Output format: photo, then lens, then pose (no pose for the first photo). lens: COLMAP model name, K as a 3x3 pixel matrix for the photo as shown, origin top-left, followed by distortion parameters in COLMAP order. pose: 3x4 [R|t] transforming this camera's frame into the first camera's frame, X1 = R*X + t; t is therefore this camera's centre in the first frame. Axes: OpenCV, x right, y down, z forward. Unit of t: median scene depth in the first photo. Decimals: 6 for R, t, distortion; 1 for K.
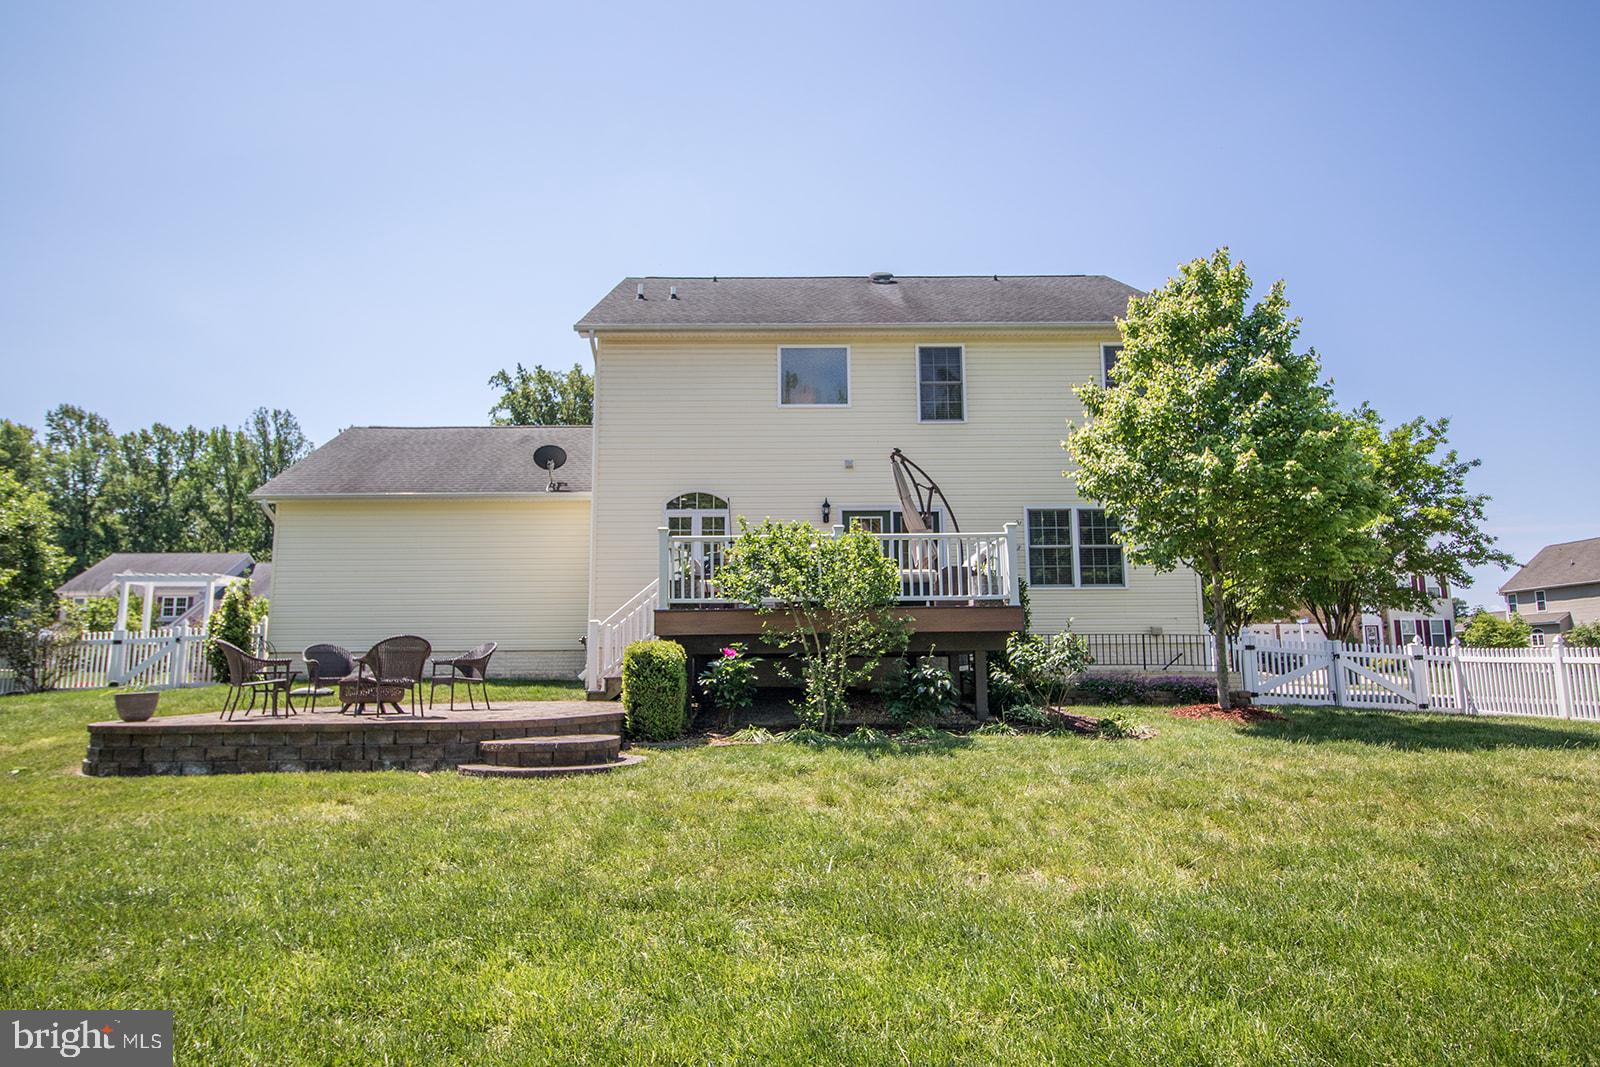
lens RADIAL K [[993.5, 0, 800.0], [0, 993.5, 533.5], [0, 0, 1]] dist [-0.000854, -0.000135]
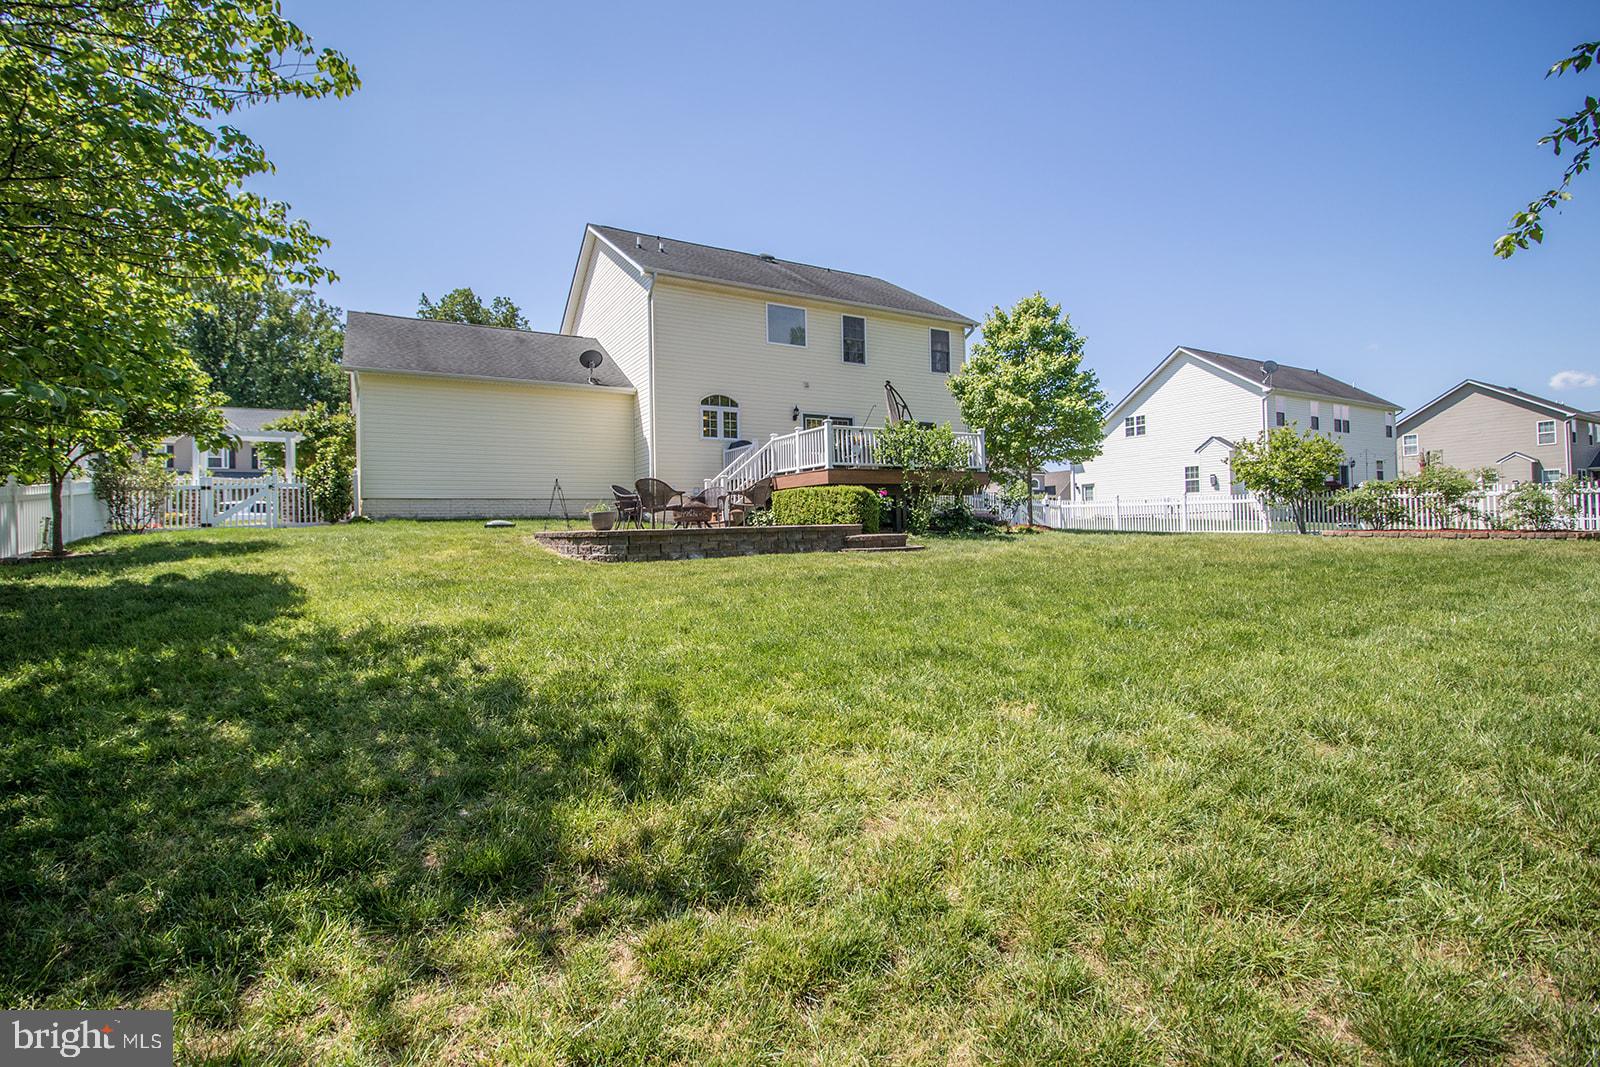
lens RADIAL K [[737.9, 0, 800.0], [0, 737.9, 533.5], [0, 0, 1]] dist [0.002703, 0.000327]
pose [[0.869659, -0.013246, 0.493475, -0.556771], [-0.053778, 0.991149, 0.121378, 0.024838], [-0.490715, -0.132095, 0.861249, -0.056711]]
